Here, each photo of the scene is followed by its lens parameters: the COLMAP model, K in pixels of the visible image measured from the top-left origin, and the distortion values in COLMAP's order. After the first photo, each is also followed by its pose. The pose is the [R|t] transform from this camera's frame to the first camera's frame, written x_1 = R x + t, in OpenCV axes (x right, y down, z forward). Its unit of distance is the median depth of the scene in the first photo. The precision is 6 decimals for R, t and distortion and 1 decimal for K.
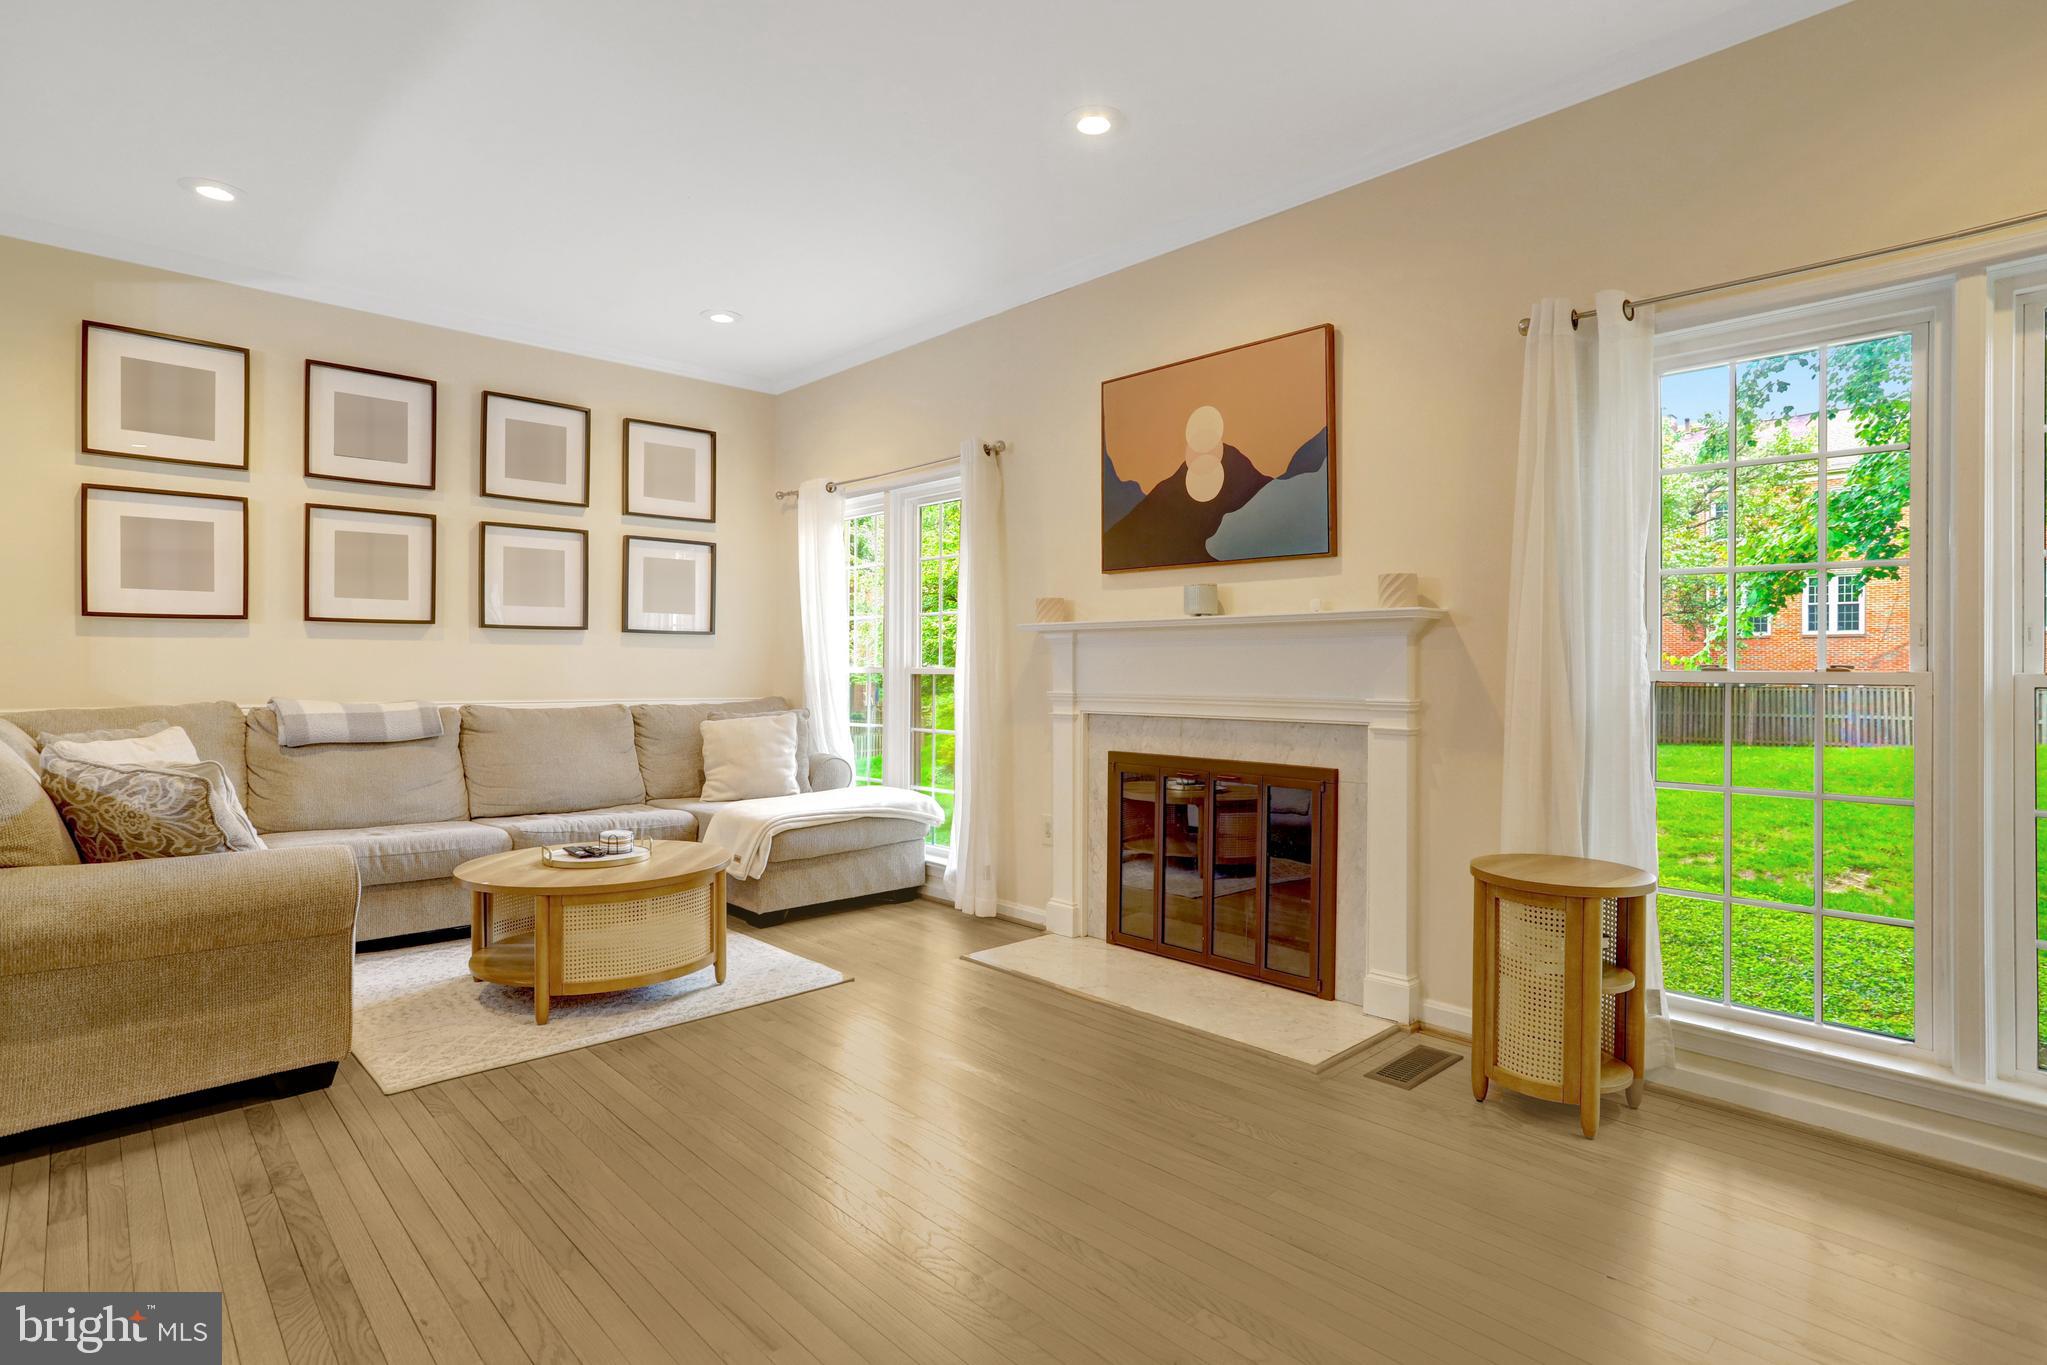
lens RADIAL K [[1022.7, 0, 1021.5], [0, 1022.7, 662.3], [0, 0, 1]] dist [-0.024661, 0.013426]
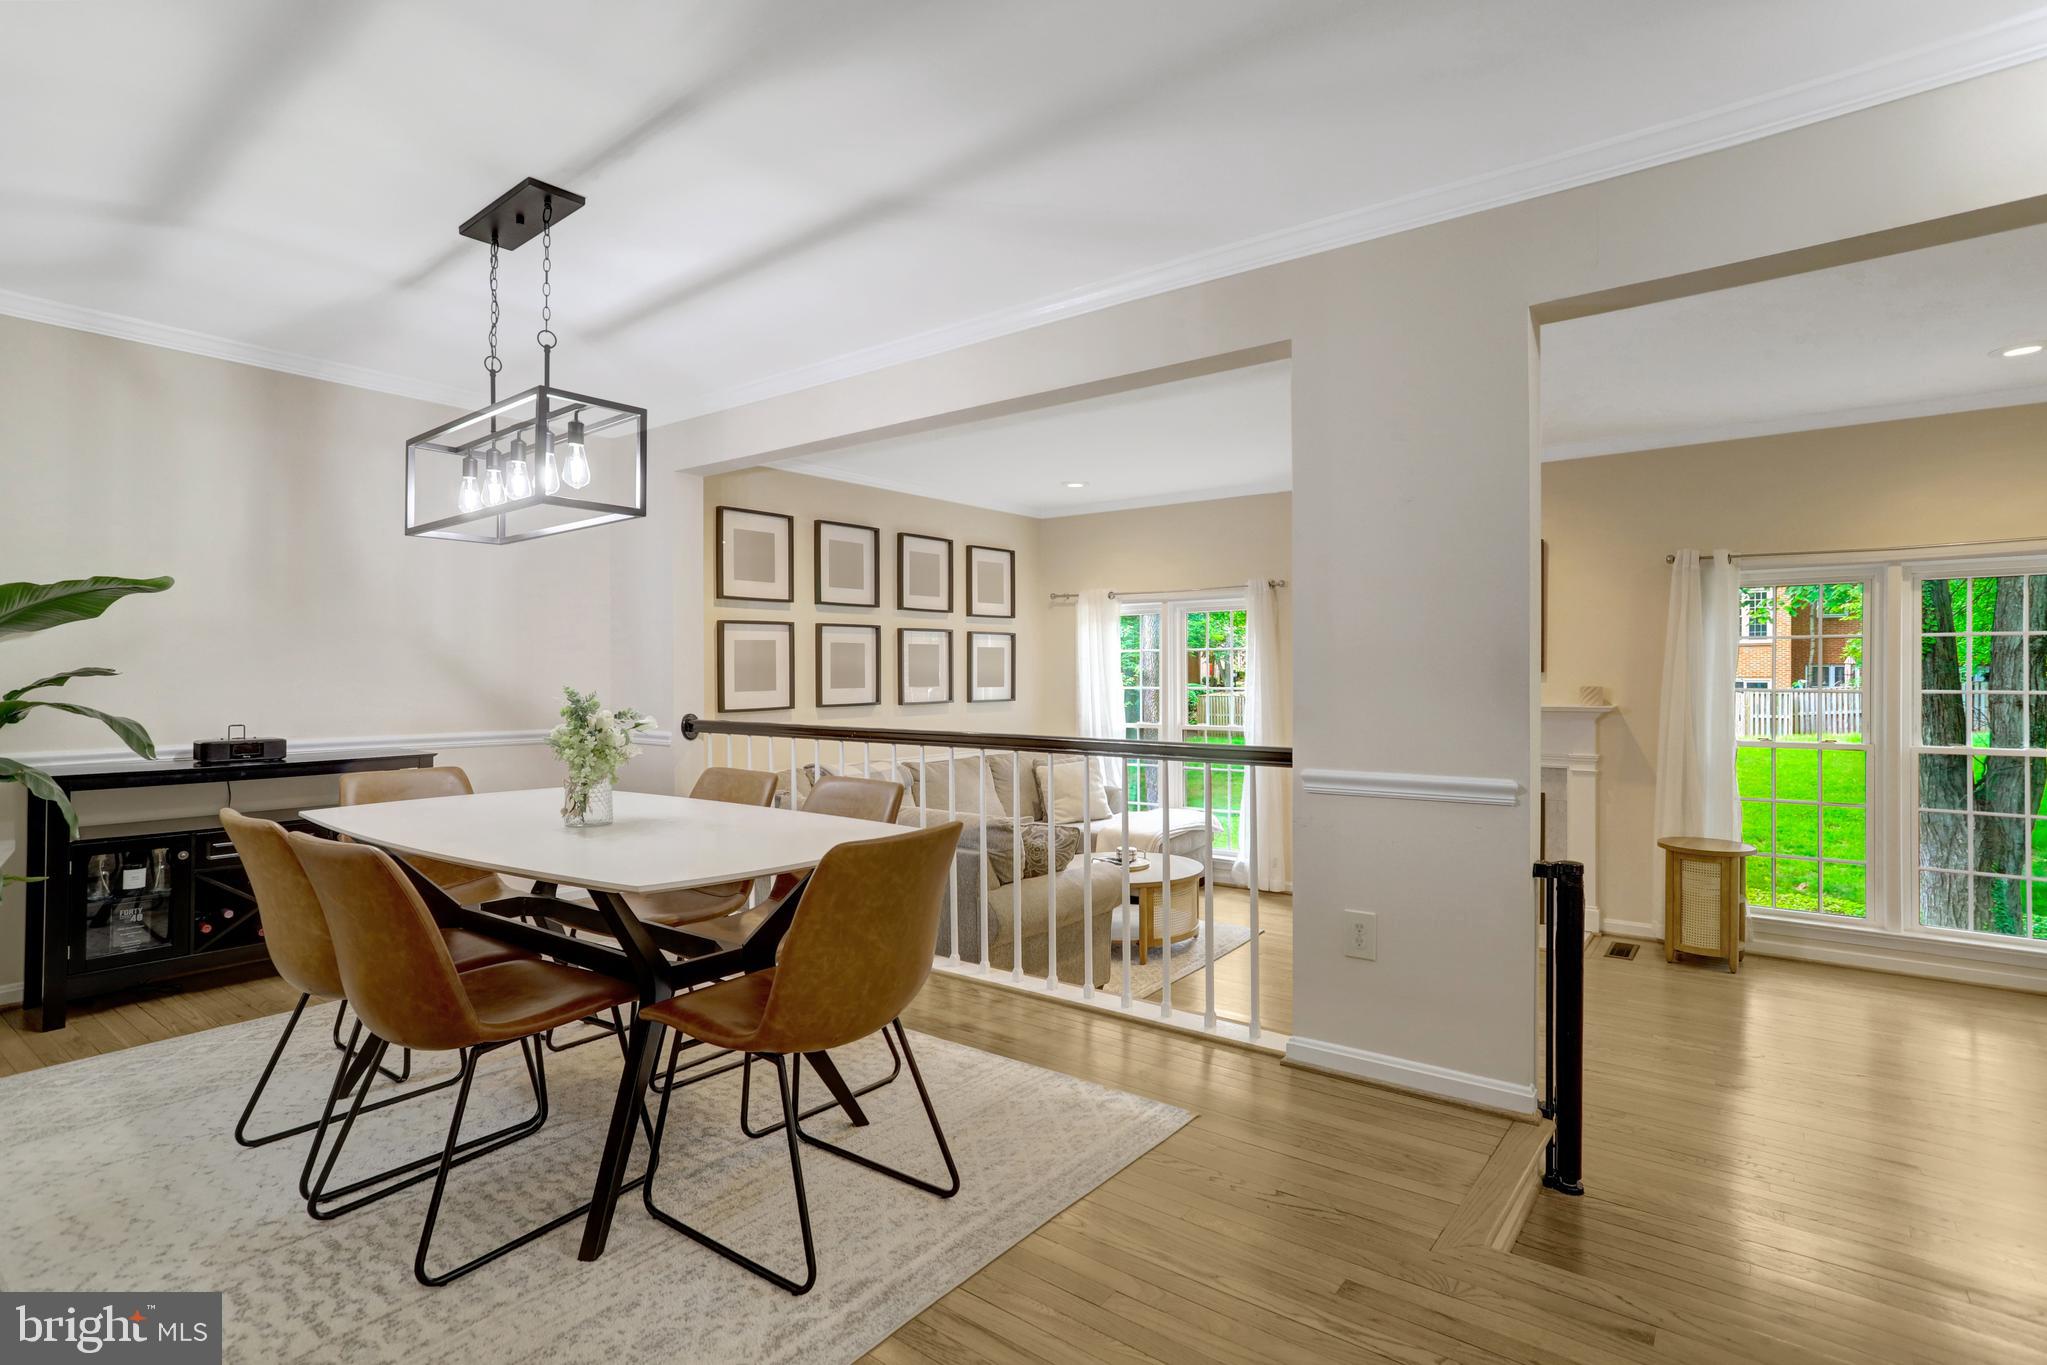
lens RADIAL K [[1022.7, 0, 1011.7], [0, 1022.7, 679.6], [0, 0, 1]] dist [-0.024661, 0.013426]
pose [[0.984378, -0.013335, 0.175561, -0.720305], [0.010414, 0.999792, 0.017550, -0.105015], [-0.175758, -0.015448, 0.984312, -0.445485]]
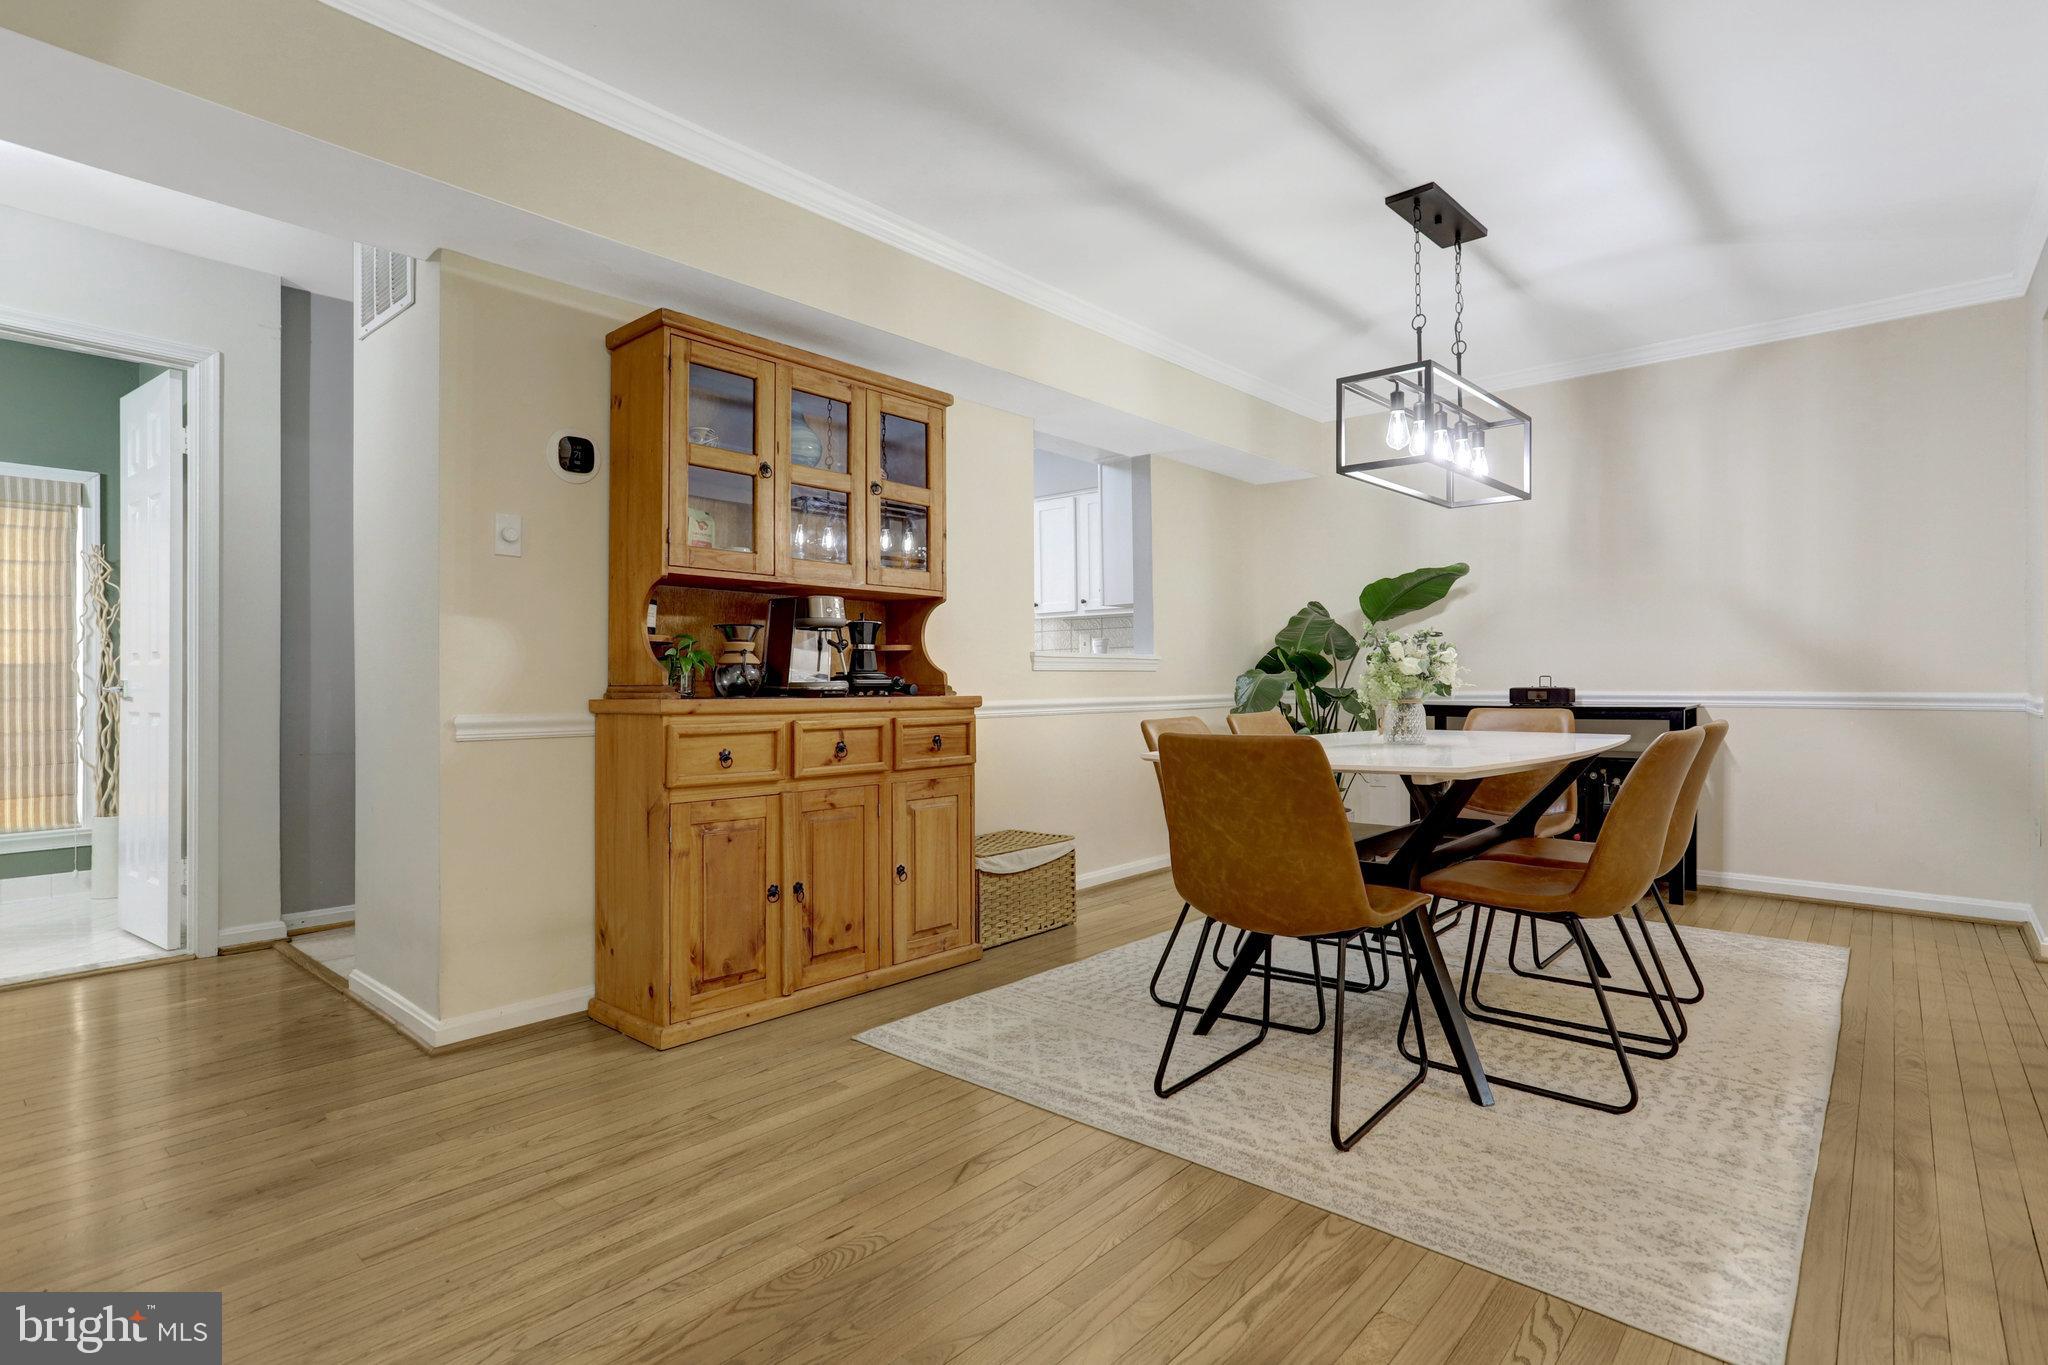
lens RADIAL K [[1023.2, 0, 1024.9], [0, 1023.2, 675.8], [0, 0, 1]] dist [-0.024661, 0.013426]
pose [[0.097413, -0.016238, -0.995112, -0.217465], [0.016521, 0.999756, -0.014697, -0.052060], [0.995107, -0.015008, 0.097657, -0.135001]]
